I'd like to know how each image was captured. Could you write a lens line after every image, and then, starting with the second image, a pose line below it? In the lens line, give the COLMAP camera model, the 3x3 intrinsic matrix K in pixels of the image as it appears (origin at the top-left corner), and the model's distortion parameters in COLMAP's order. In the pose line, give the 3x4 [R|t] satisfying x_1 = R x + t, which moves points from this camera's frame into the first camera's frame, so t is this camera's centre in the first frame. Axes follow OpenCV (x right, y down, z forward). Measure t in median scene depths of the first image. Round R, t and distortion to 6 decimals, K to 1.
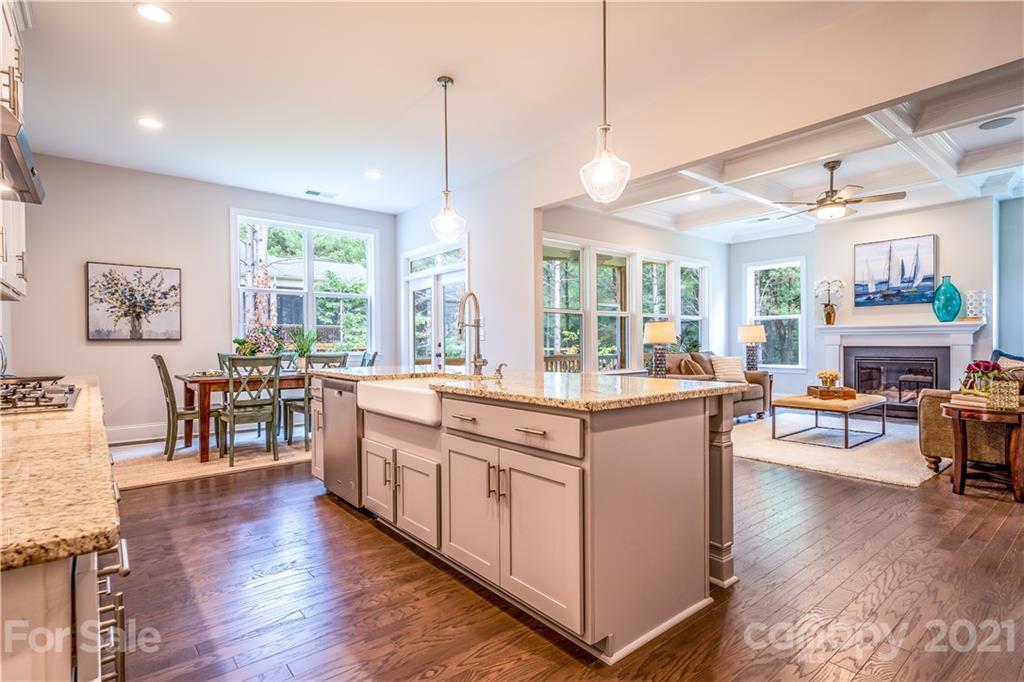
lens RADIAL K [[478.6, 0, 512.0], [0, 478.6, 341.0], [0, 0, 1]] dist [0.000382, -0.012577]
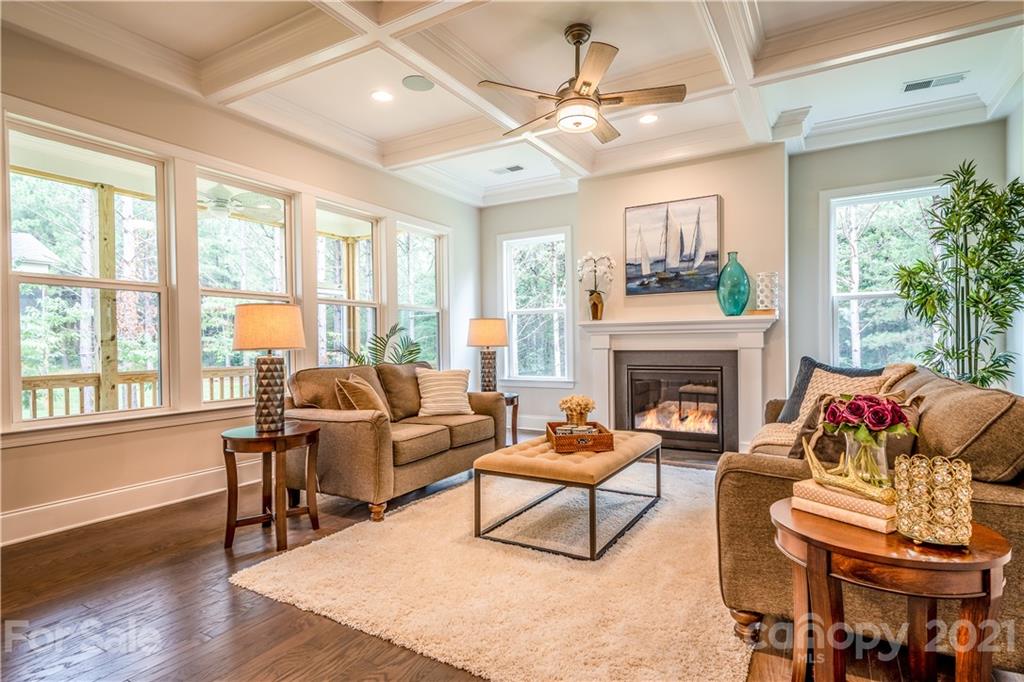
lens RADIAL K [[500.3, 0, 512.0], [0, 500.3, 341.0], [0, 0, 1]] dist [-0.030803, -0.000221]
pose [[0.935204, -0.004539, 0.354079, 0.311292], [0.006035, 0.999977, -0.003121, -0.002199], [-0.354057, 0.005056, 0.935210, 0.384162]]
